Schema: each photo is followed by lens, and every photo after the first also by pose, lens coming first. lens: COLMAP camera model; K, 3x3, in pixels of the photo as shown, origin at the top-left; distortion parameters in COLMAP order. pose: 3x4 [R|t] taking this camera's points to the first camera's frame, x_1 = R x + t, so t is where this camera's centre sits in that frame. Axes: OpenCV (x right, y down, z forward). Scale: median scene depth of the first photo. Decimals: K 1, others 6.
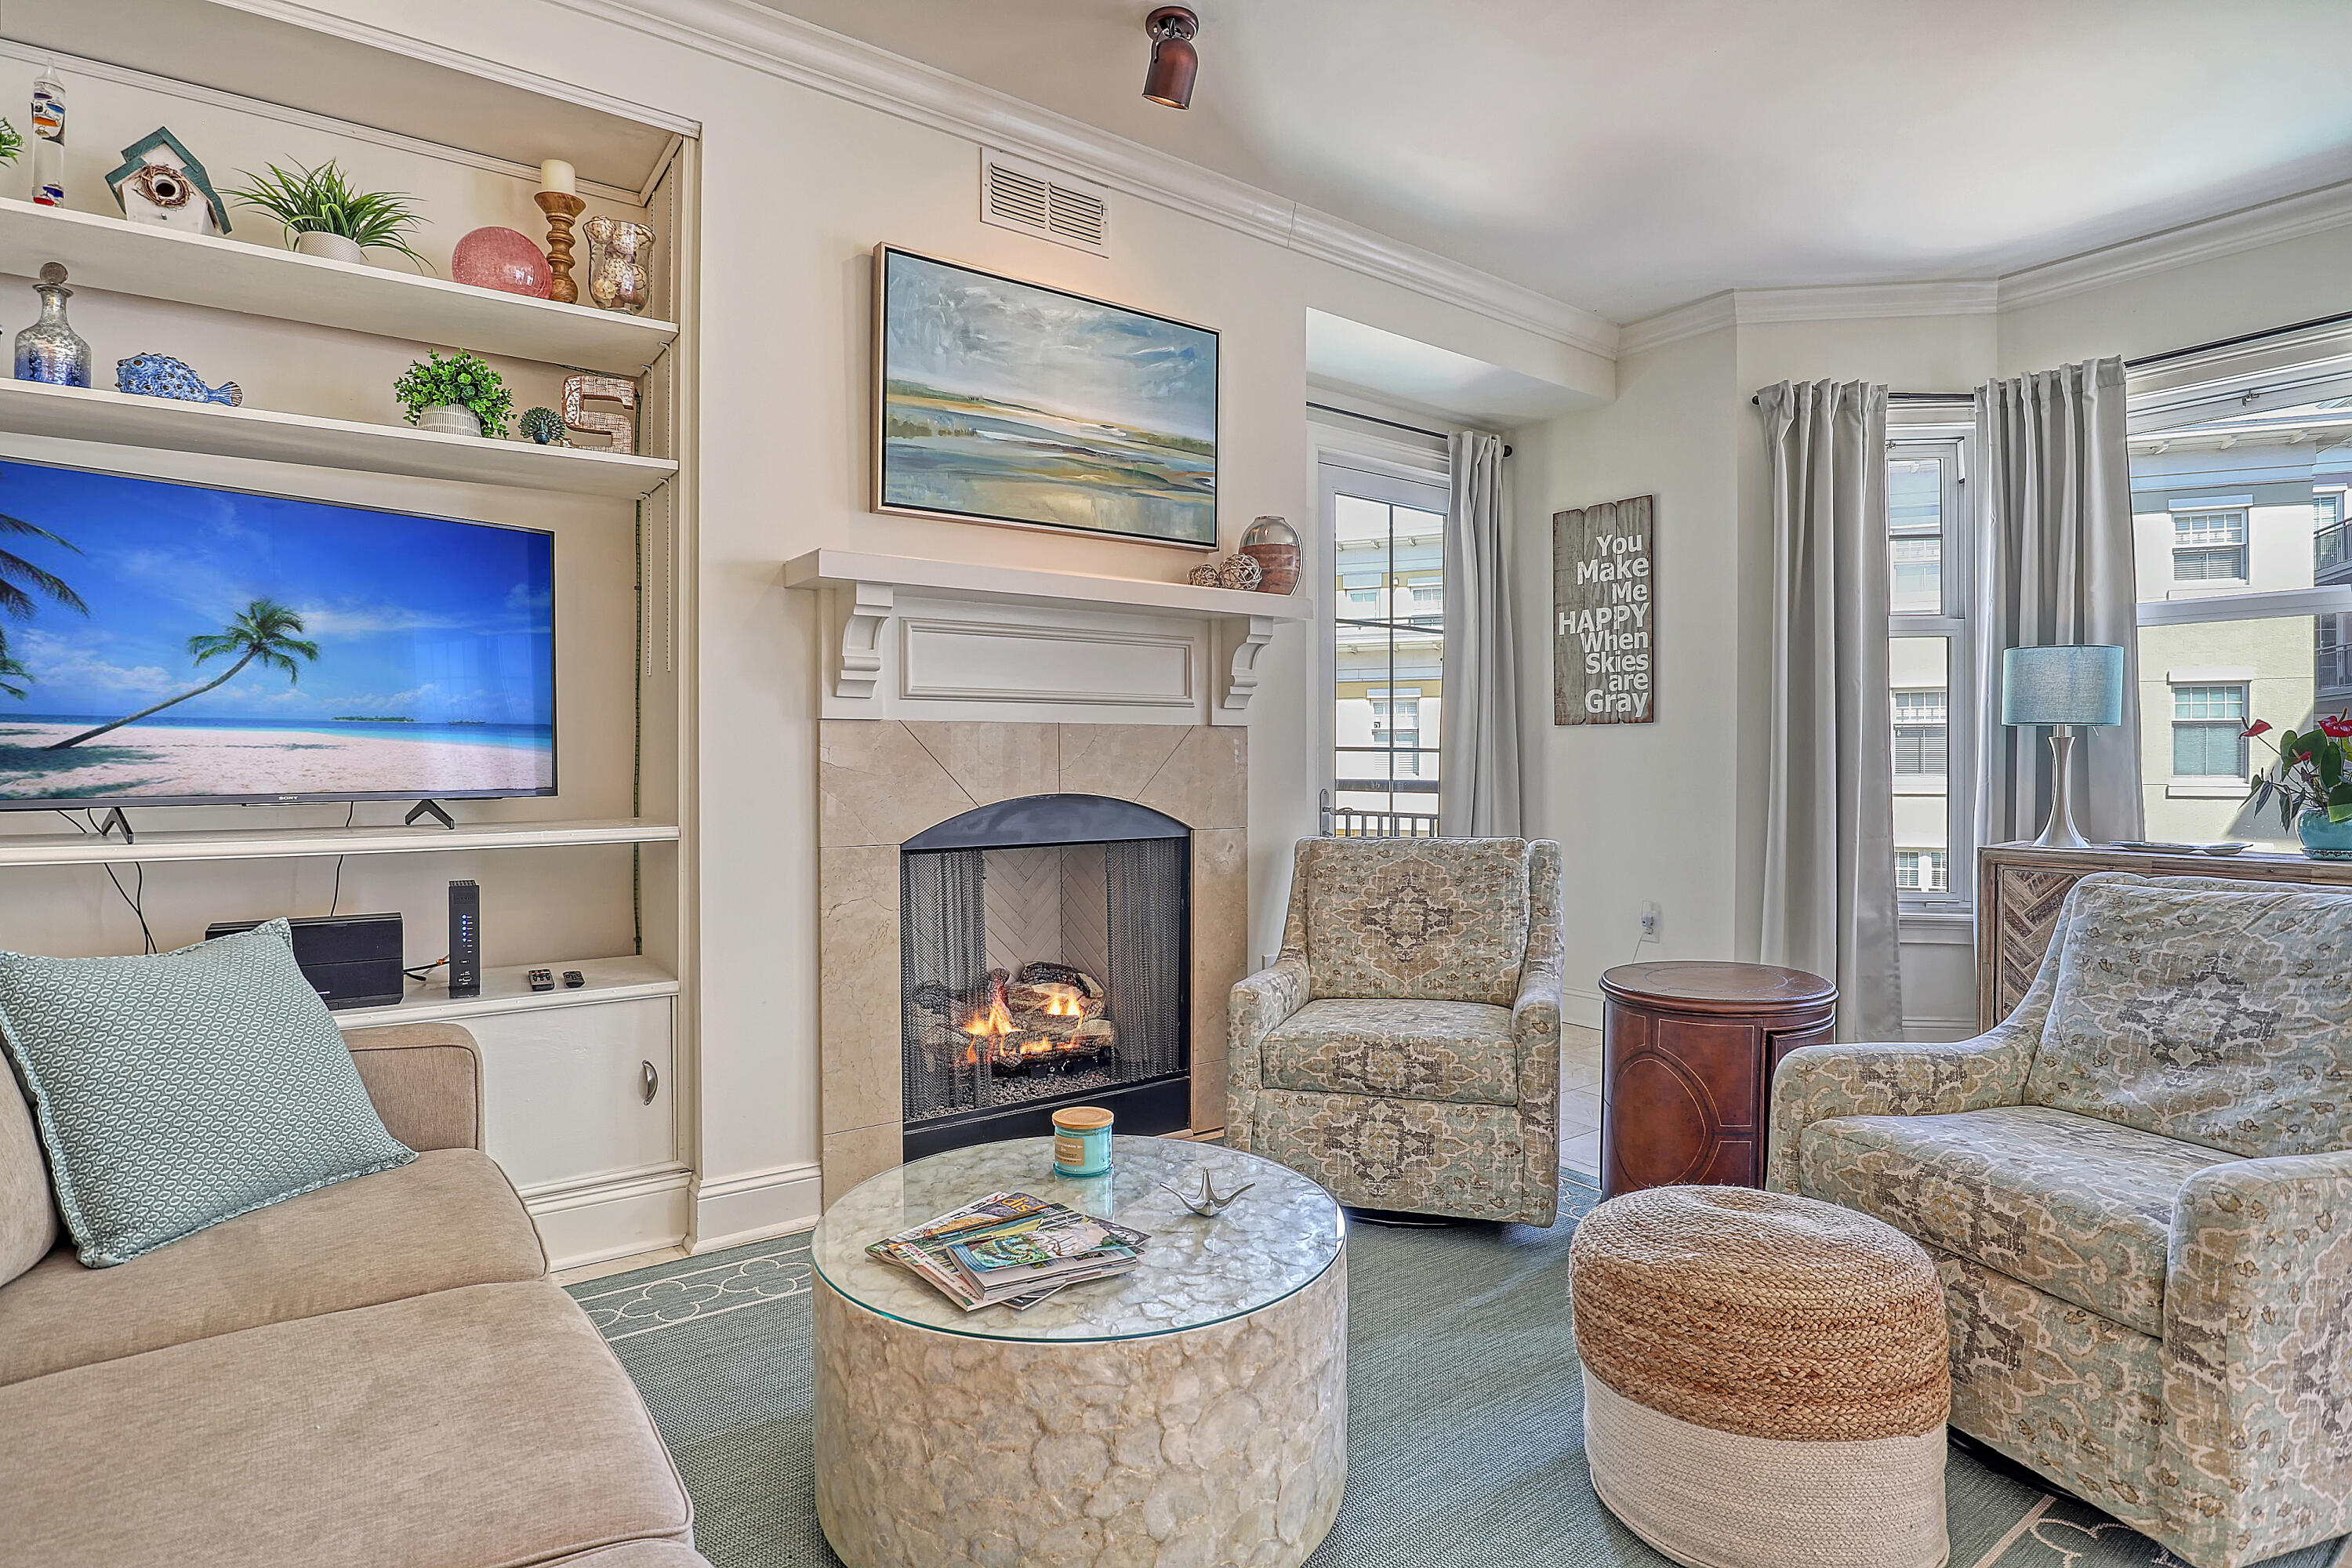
lens RADIAL K [[1170.7, 0, 1184.8], [0, 1170.7, 760.1], [0, 0, 1]] dist [-0.027414, 0.001719]
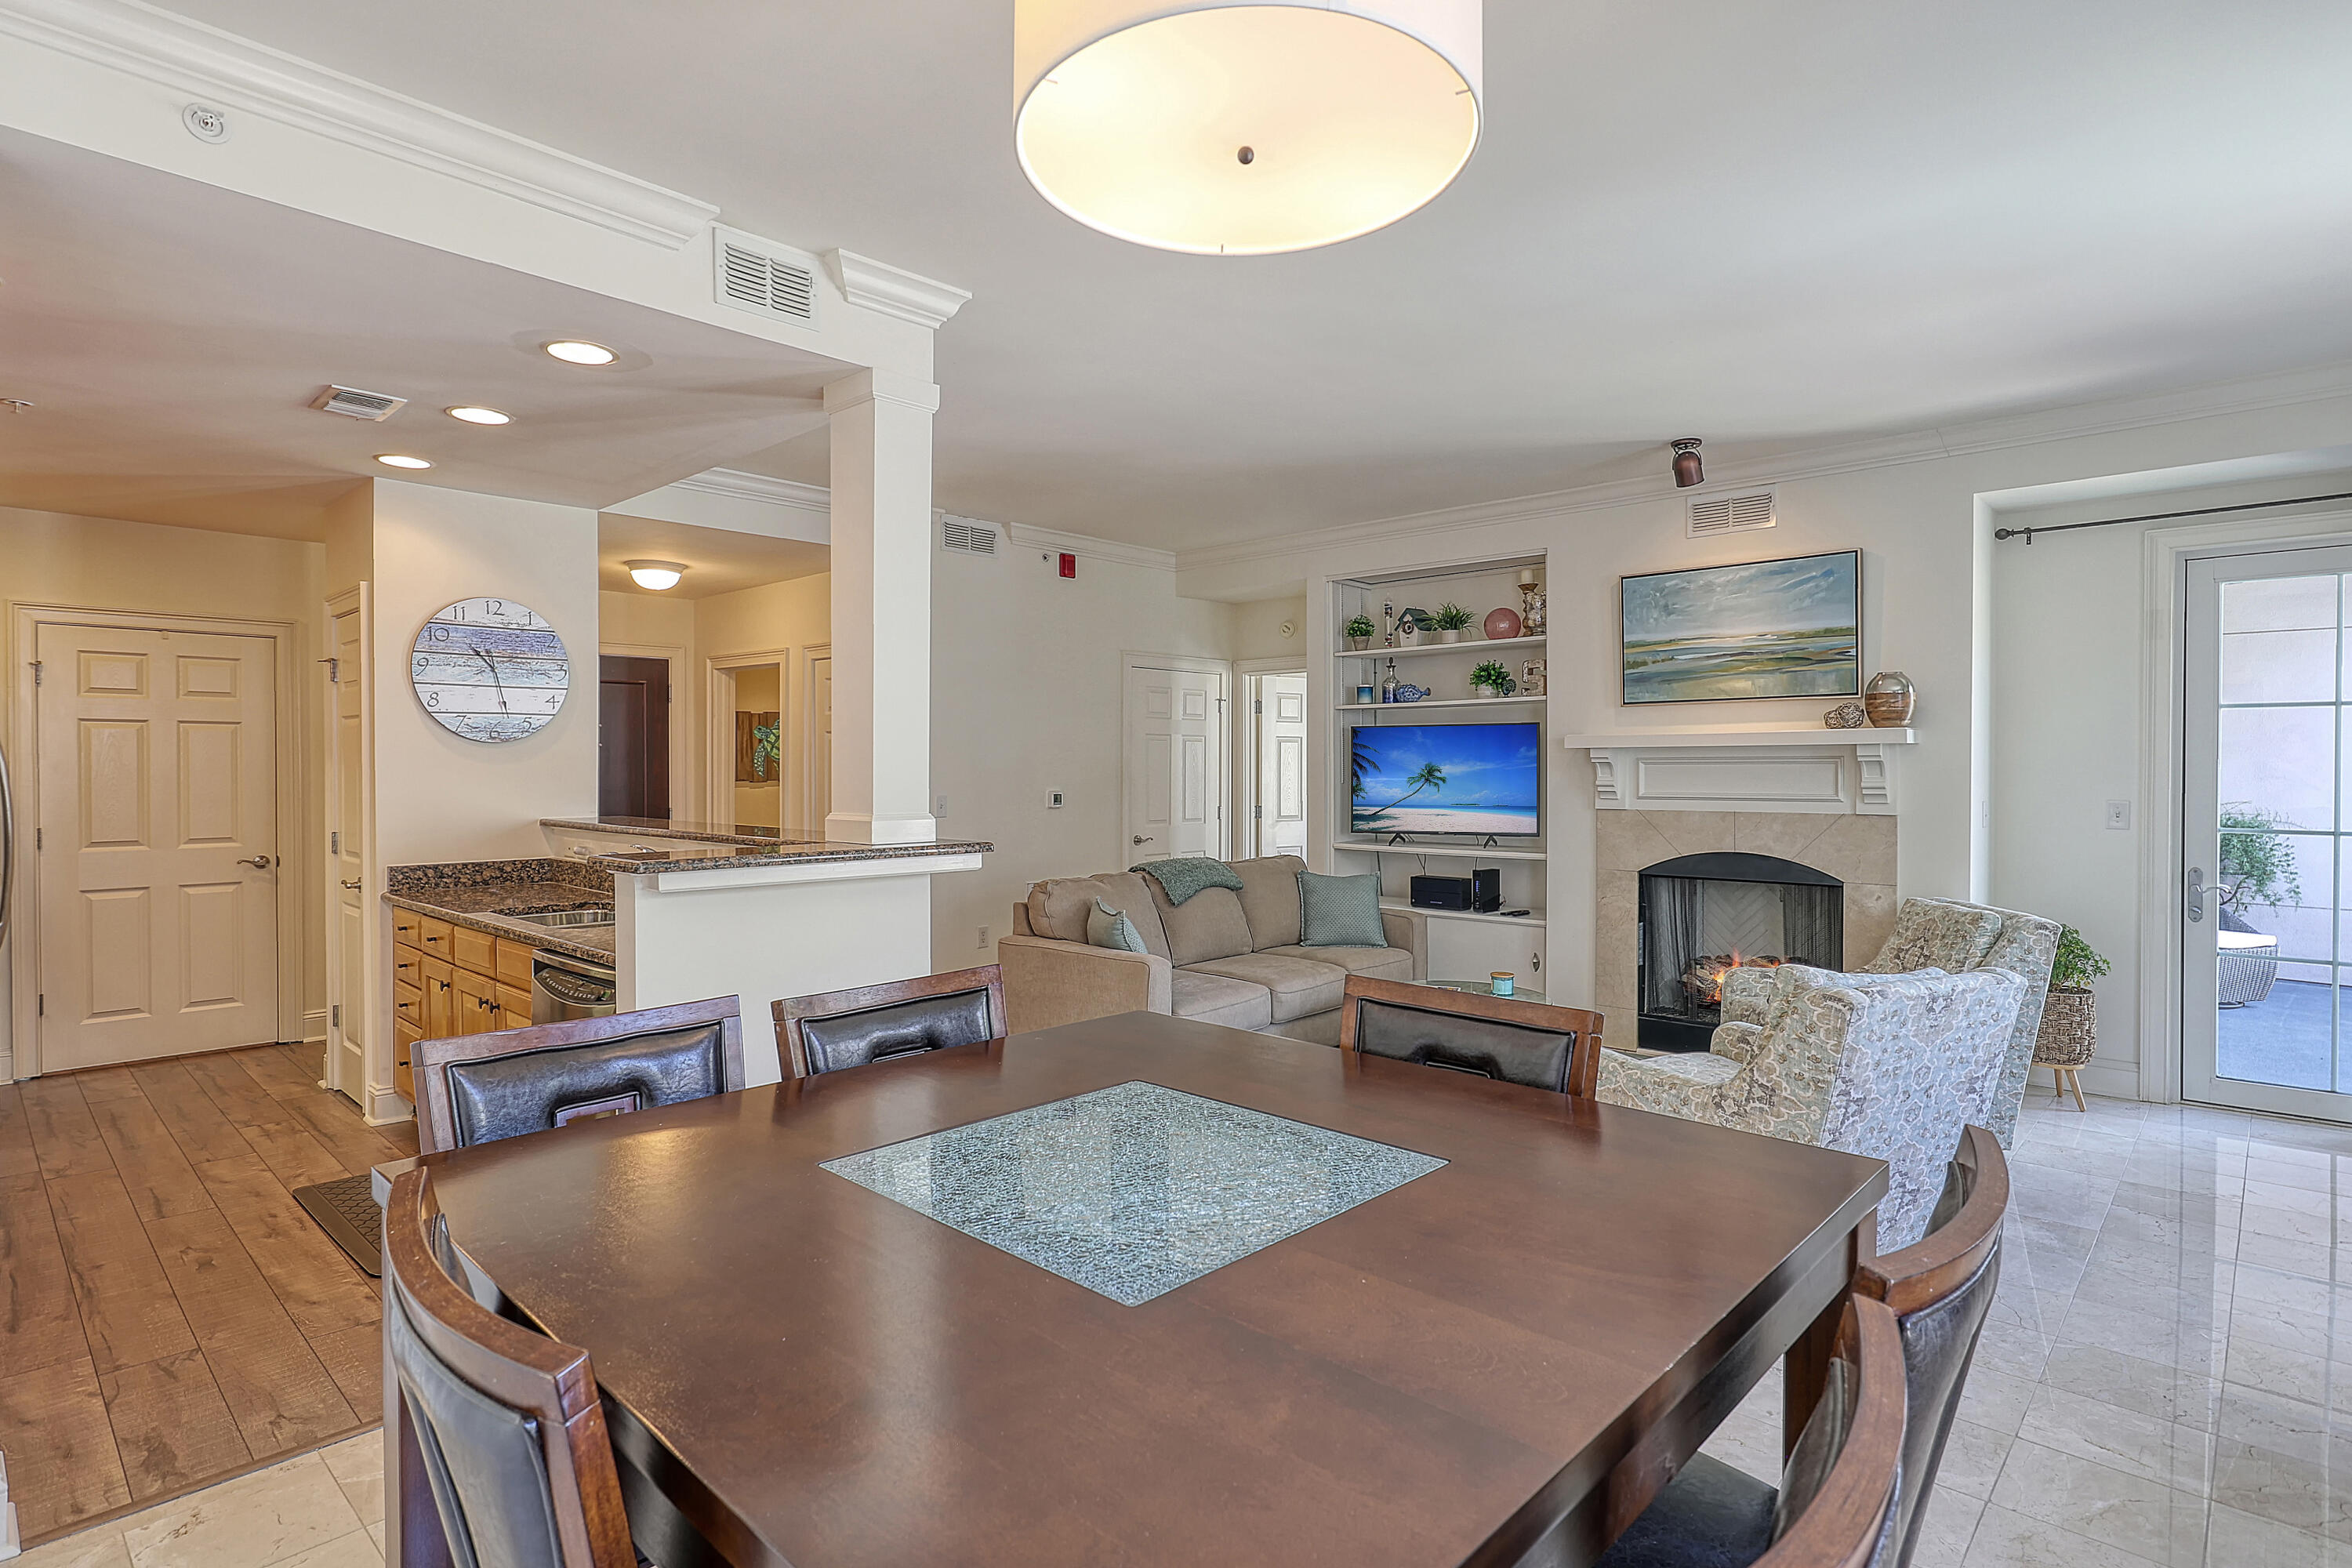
lens RADIAL K [[1189.1, 0, 1199.8], [0, 1189.1, 762.7], [0, 0, 1]] dist [0.015150, 0.000878]
pose [[0.236240, -0.000923, -0.971694, 1.577760], [-0.000681, 0.999999, -0.001116, -0.112508], [0.971695, 0.000926, 0.236239, -0.210820]]
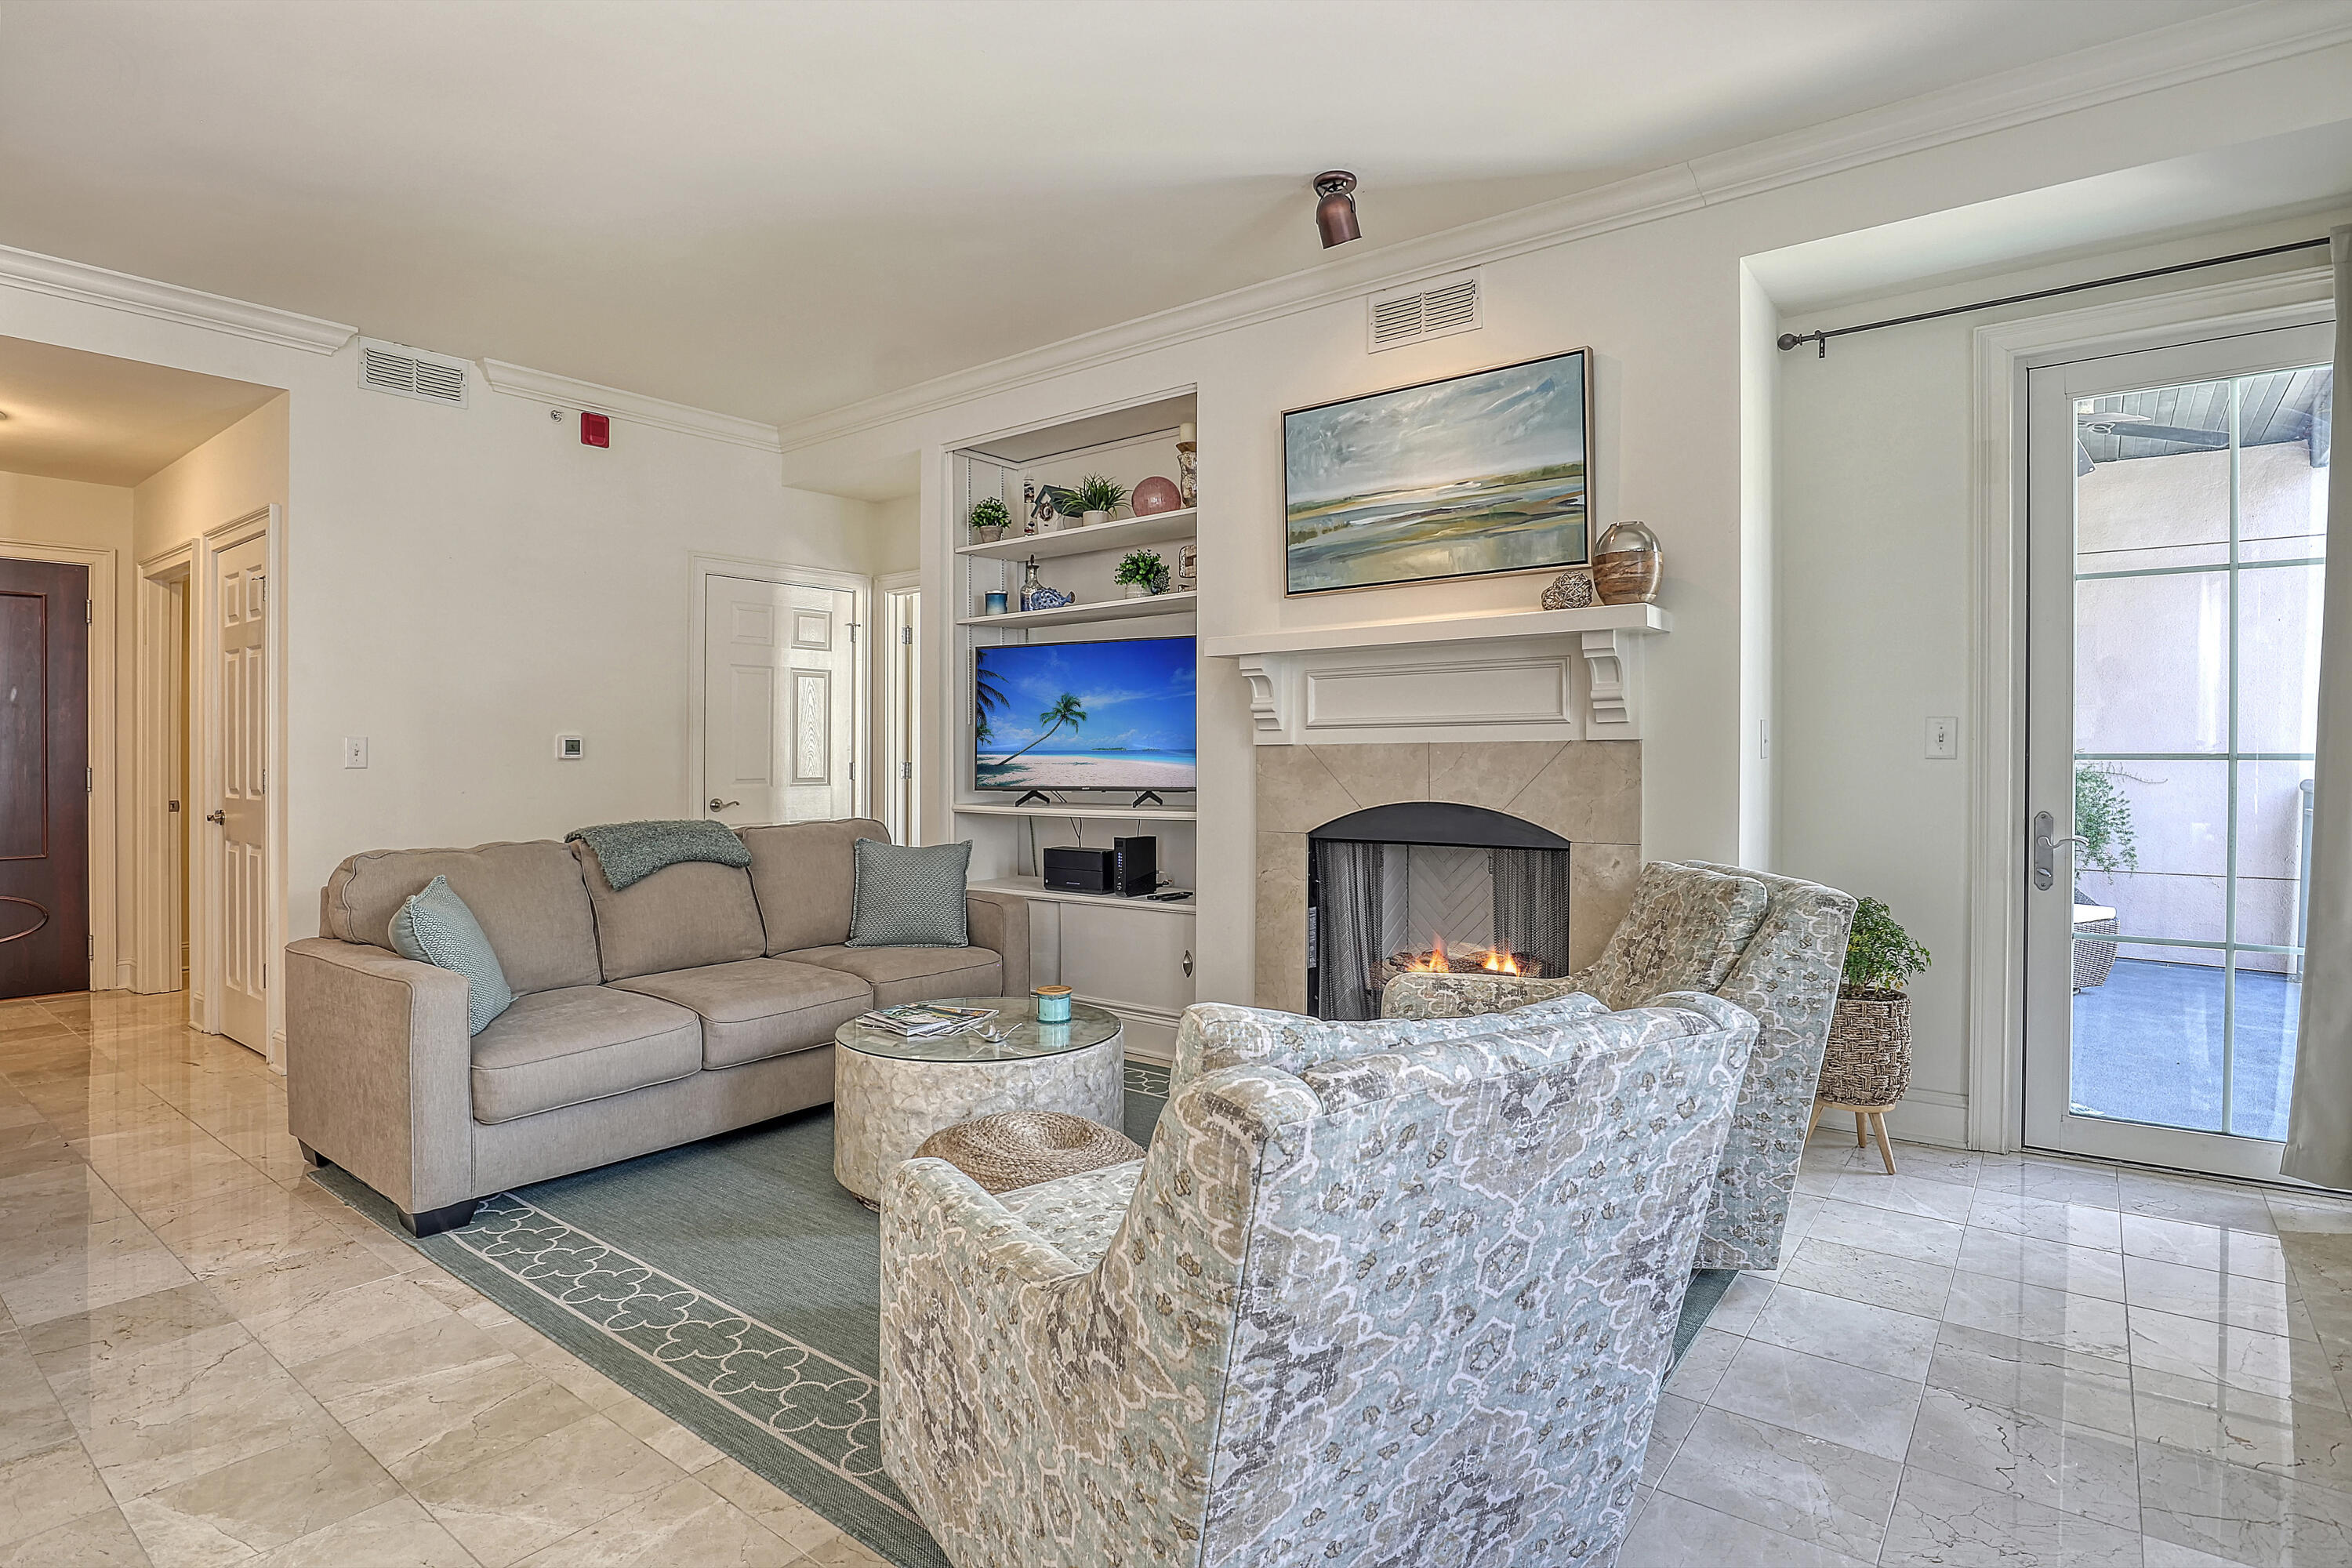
lens RADIAL K [[1170.7, 0, 1184.8], [0, 1170.7, 760.1], [0, 0, 1]] dist [-0.027414, 0.001719]
pose [[0.308039, 0.002768, -0.951370, 1.054336], [0.003479, 0.999986, 0.004036, -0.021979], [0.951367, -0.004553, 0.308025, 0.435286]]
